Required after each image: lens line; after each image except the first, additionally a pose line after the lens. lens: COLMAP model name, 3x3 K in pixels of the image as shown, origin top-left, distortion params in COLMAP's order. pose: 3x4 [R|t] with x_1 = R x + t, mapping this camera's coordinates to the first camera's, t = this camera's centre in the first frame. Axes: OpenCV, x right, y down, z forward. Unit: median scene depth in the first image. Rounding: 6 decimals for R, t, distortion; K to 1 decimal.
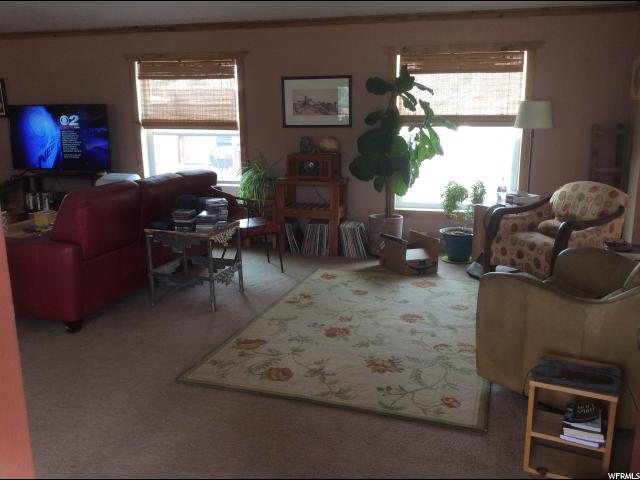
lens RADIAL K [[594.7, 0, 320.2], [0, 594.7, 232.9], [0, 0, 1]] dist [0.000010, -0.002622]
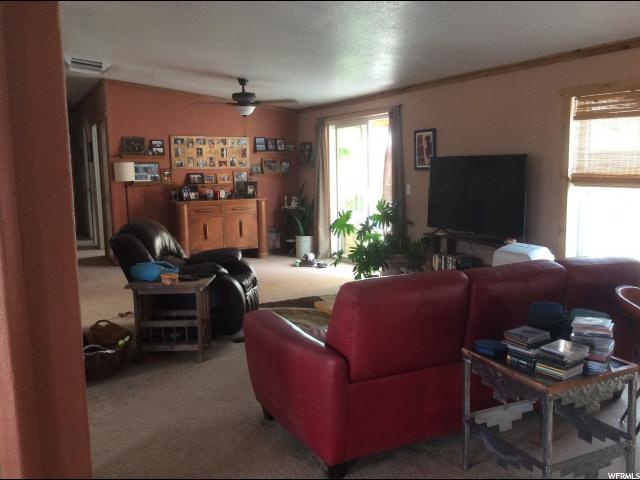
lens RADIAL K [[588.1, 0, 320.0], [0, 588.1, 240.0], [0, 0, 1]] dist [0.003299, -0.001005]
pose [[0.673541, 0.094338, -0.733105, 0.034866], [-0.142432, 0.989798, -0.003490, -0.063158], [0.725297, 0.106768, 0.680107, 0.289166]]
